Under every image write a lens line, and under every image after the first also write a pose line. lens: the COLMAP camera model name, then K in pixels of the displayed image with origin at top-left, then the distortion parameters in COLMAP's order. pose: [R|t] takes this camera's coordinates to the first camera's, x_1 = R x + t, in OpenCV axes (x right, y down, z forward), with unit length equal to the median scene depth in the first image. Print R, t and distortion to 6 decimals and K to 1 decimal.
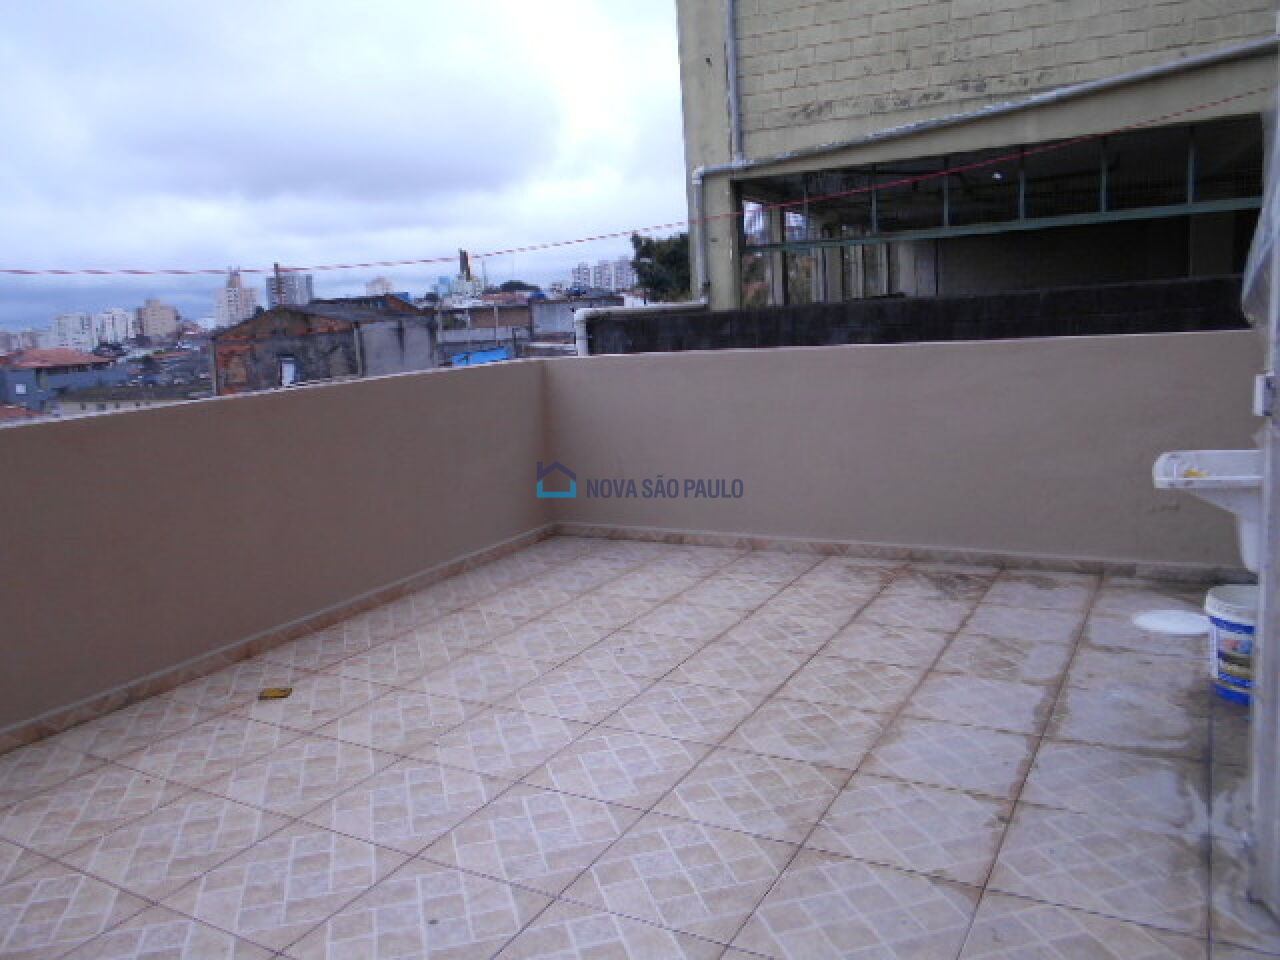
lens RADIAL K [[1004.2, 0, 635.7], [0, 1004.2, 477.8], [0, 0, 1]] dist [-0.013632, 0.000961]
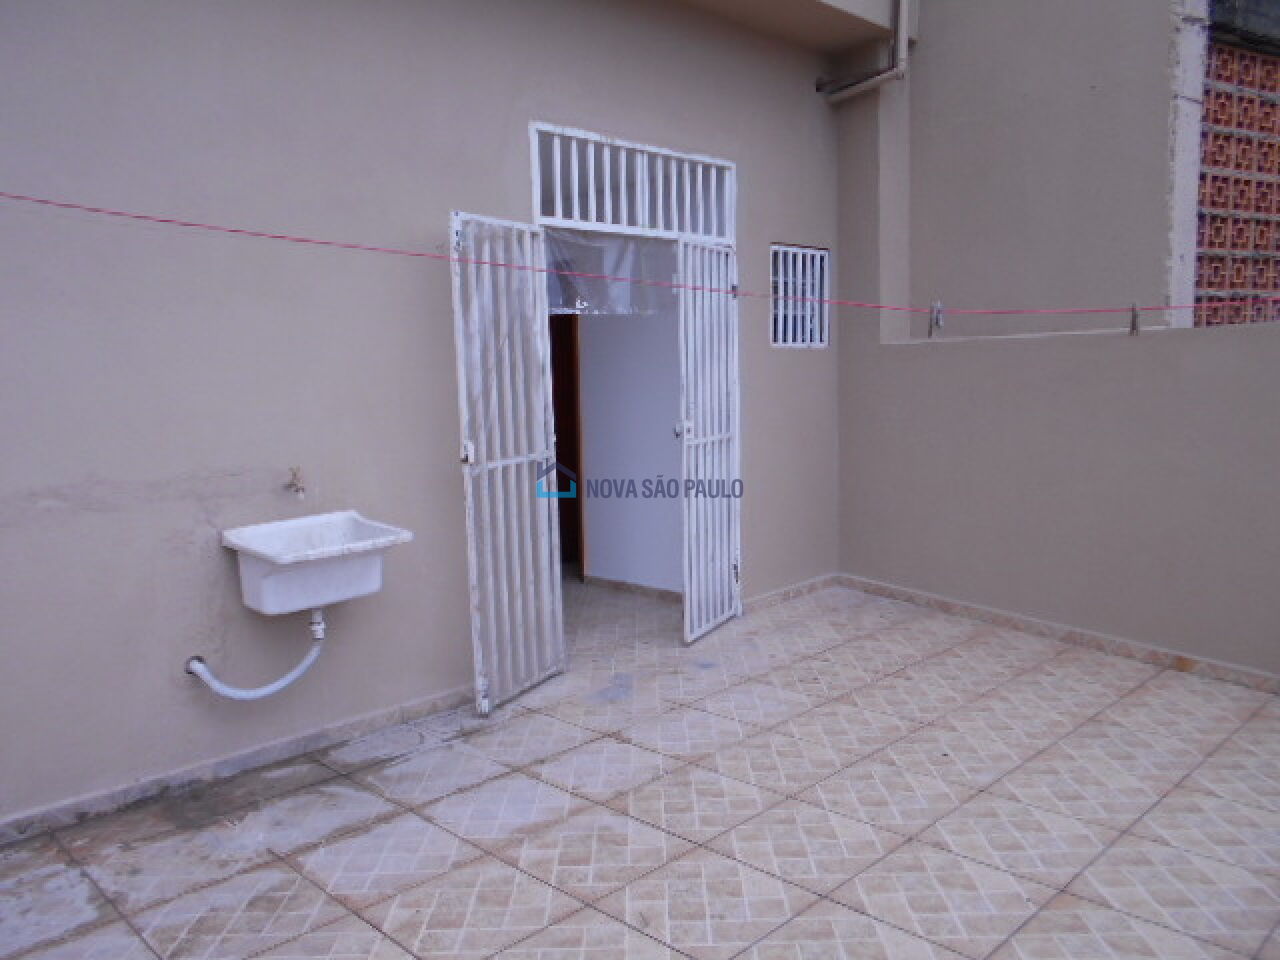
lens RADIAL K [[1004.2, 0, 635.7], [0, 1004.2, 477.8], [0, 0, 1]] dist [-0.013632, 0.000961]
pose [[-0.959059, 0.063972, 0.275885, -0.144480], [0.133331, 0.961433, 0.240562, -0.302583], [-0.249856, 0.267497, -0.930600, 1.795222]]
